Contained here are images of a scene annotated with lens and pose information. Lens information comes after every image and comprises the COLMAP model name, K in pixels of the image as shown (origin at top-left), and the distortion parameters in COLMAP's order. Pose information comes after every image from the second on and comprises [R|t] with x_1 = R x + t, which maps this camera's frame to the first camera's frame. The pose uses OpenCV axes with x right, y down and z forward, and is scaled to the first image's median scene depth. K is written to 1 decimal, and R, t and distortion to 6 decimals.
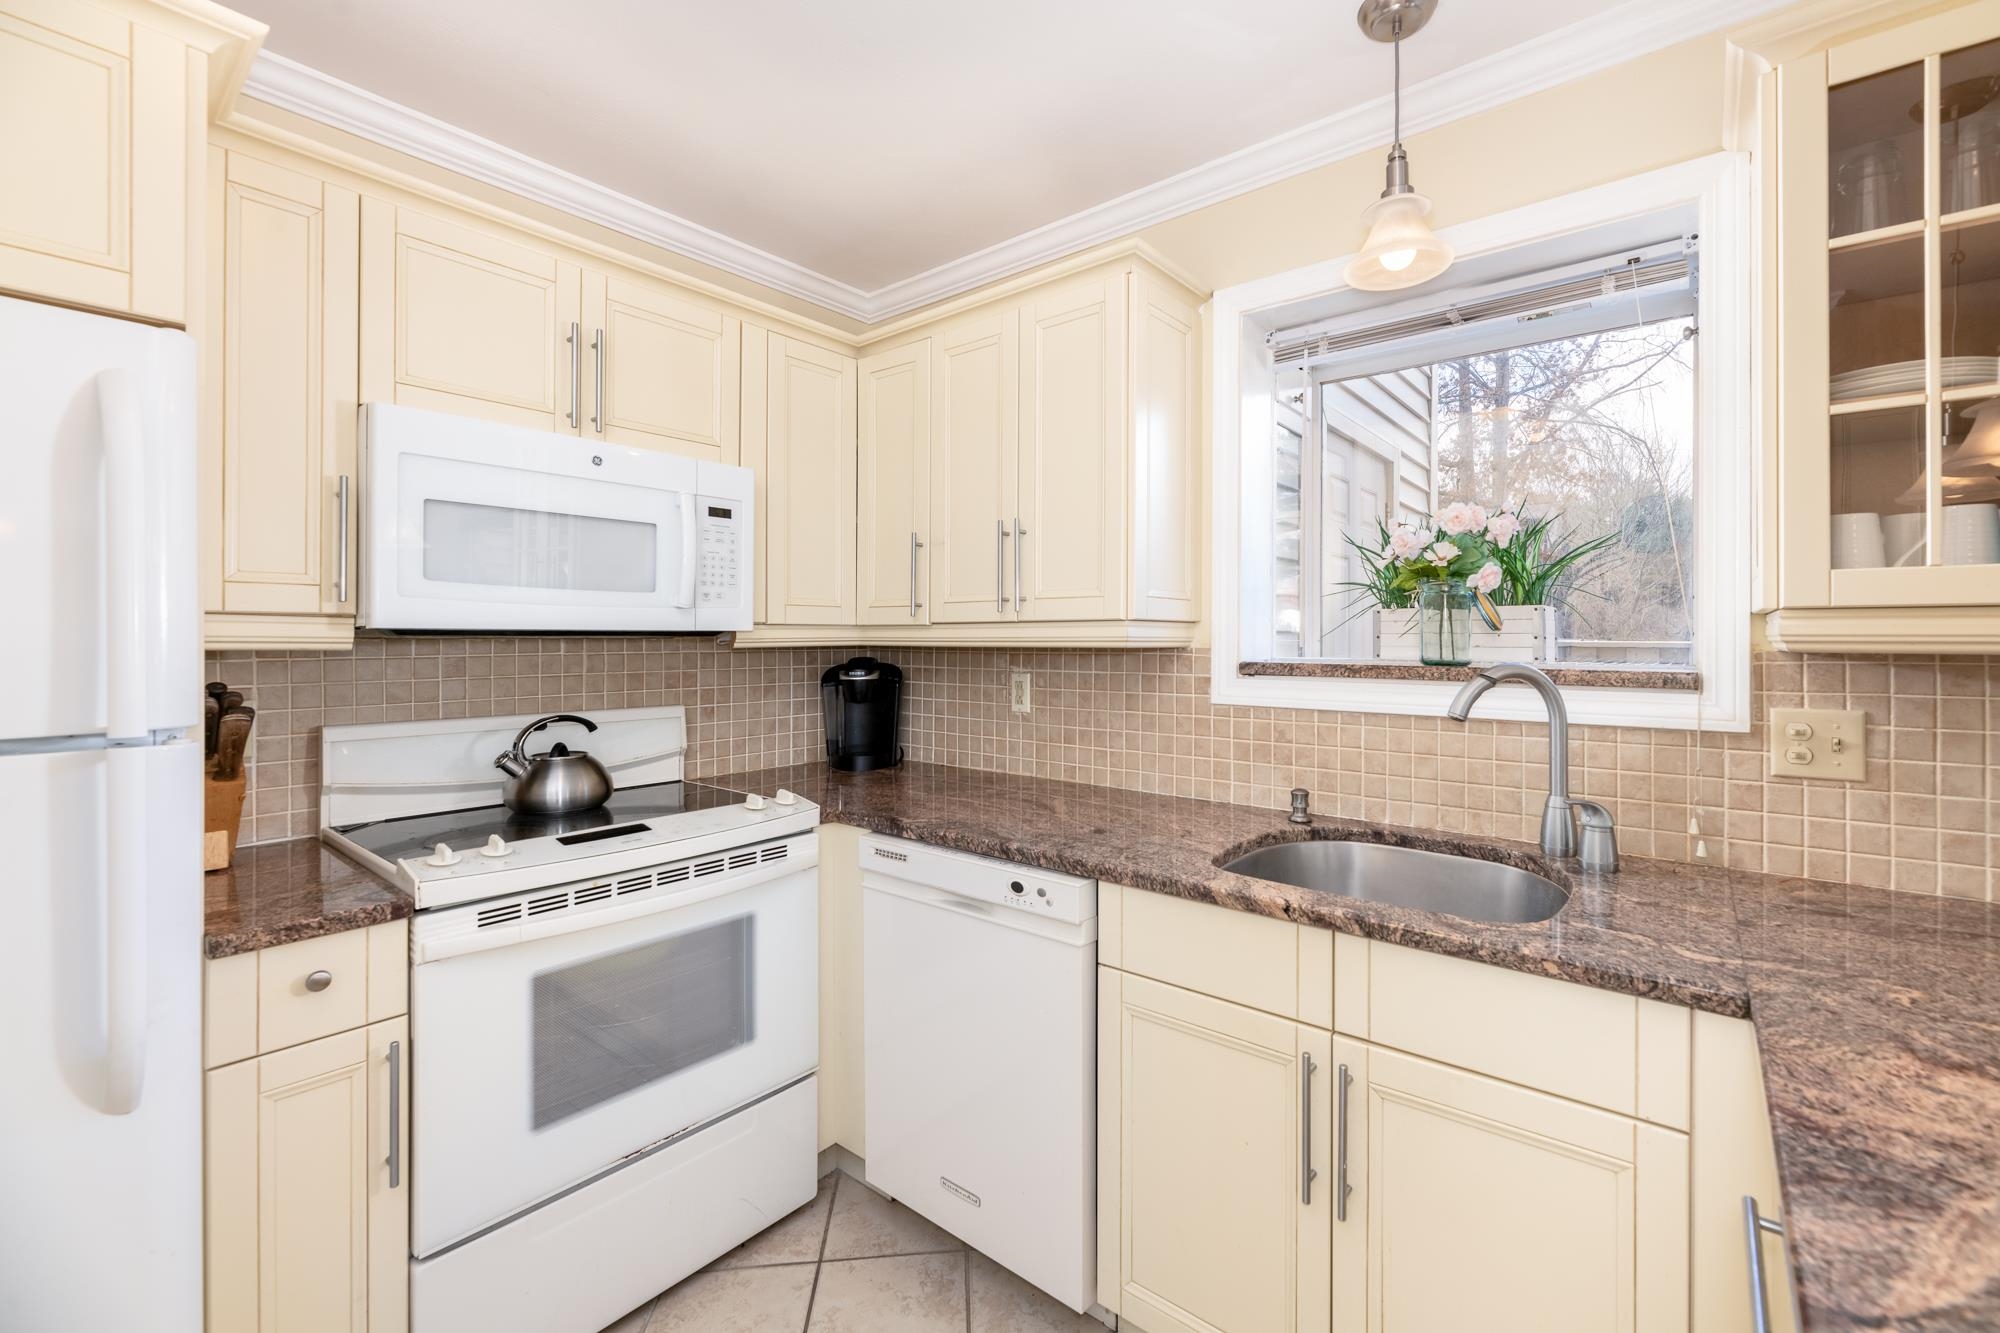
lens RADIAL K [[833.9, 0, 1068.6], [0, 833.9, 645.8], [0, 0, 1]] dist [-0.004513, -0.000764]
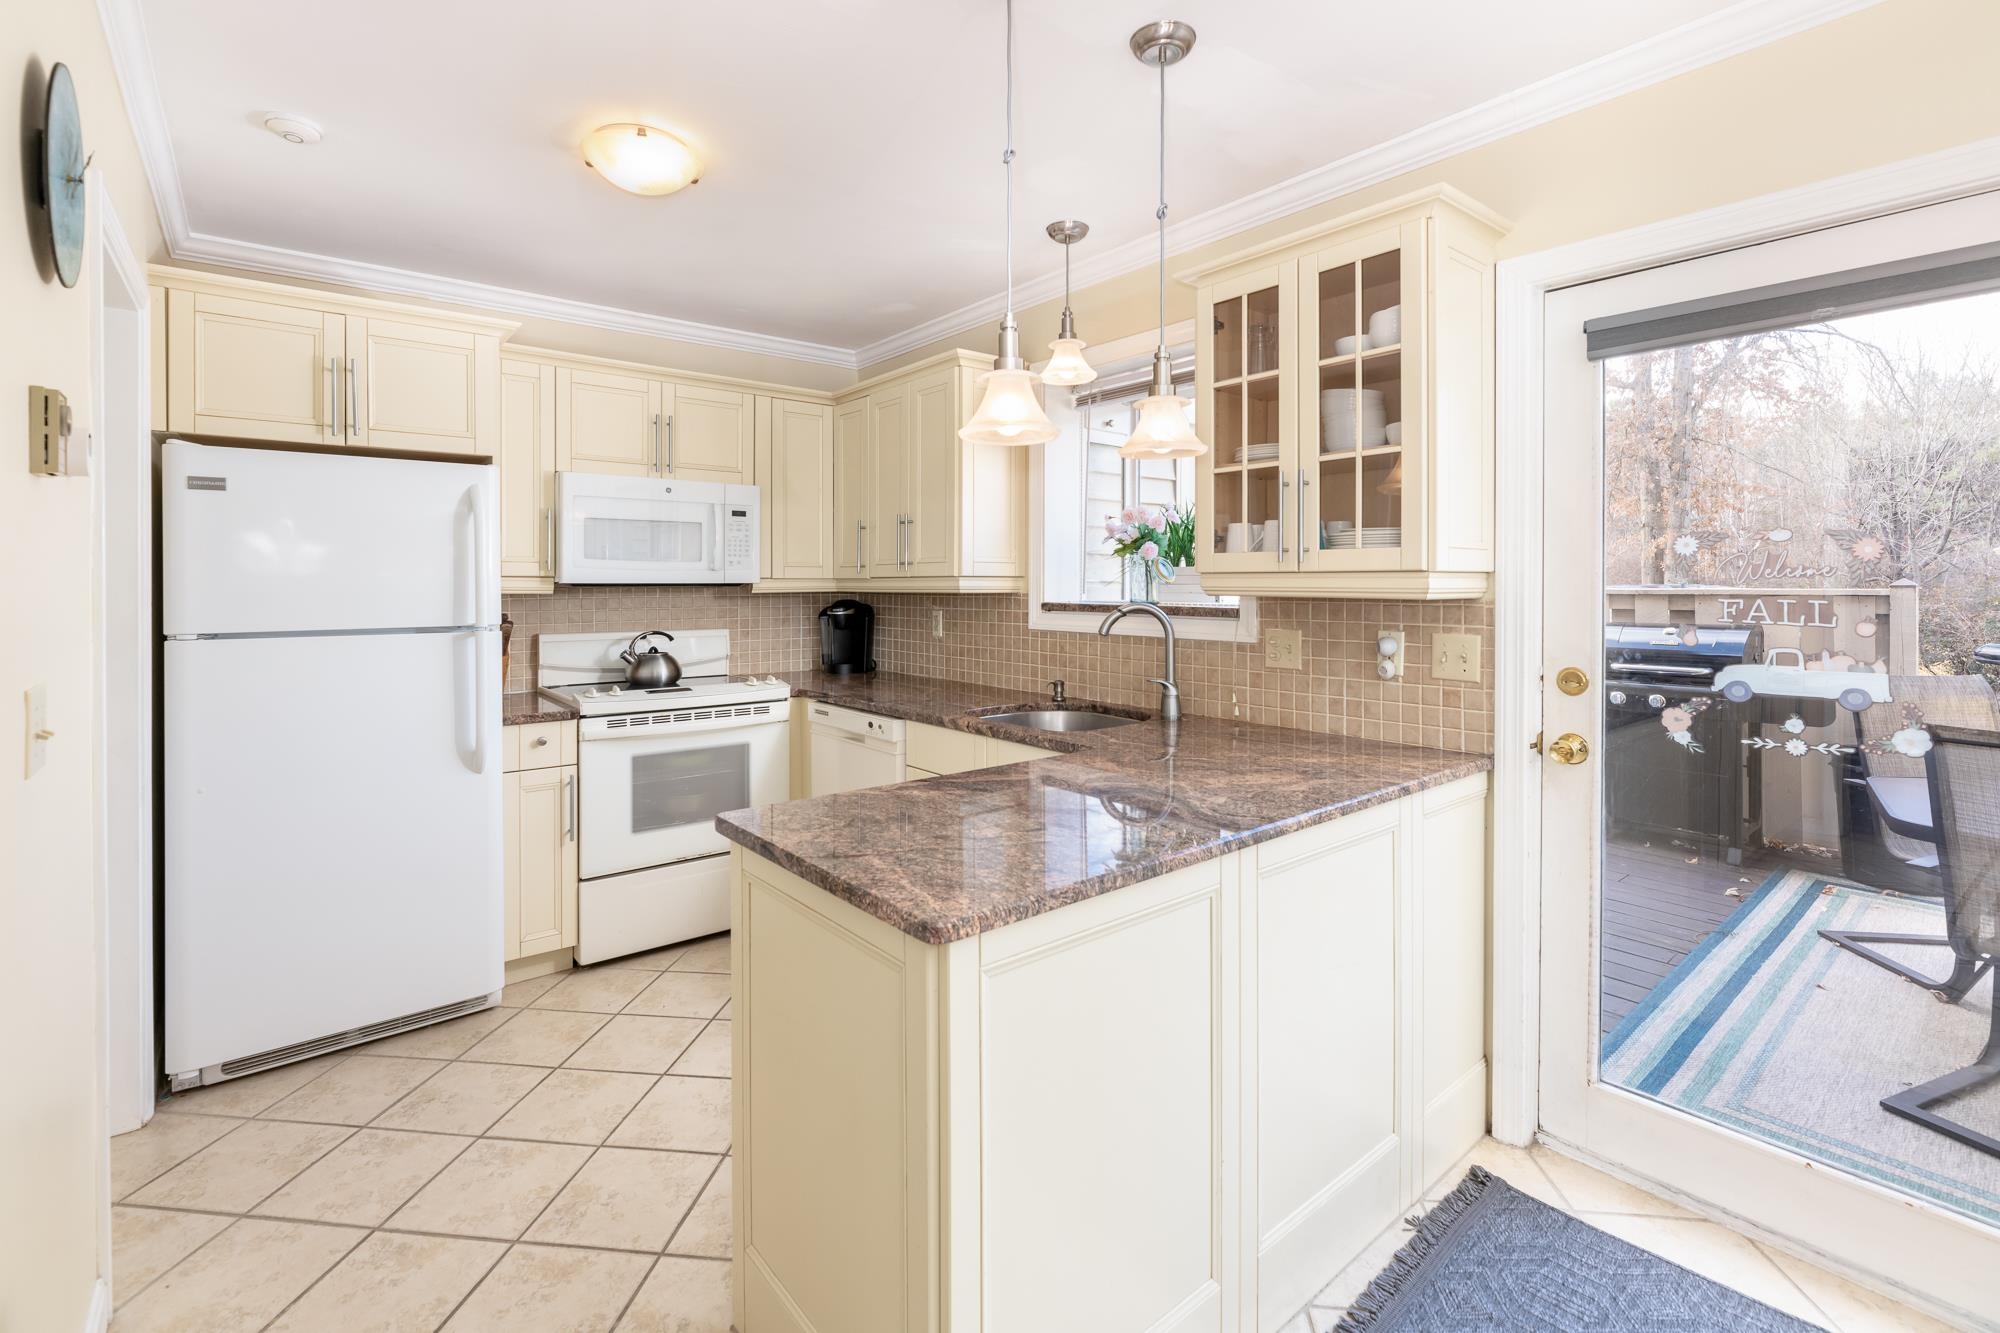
lens RADIAL K [[898.7, 0, 1026.5], [0, 898.7, 598.9], [0, 0, 1]] dist [0.001731, 0.000299]
pose [[0.977401, 0.001839, -0.211388, 0.607284], [0.000076, 0.999959, 0.009052, -0.002816], [0.211396, -0.008864, 0.977360, -0.749647]]
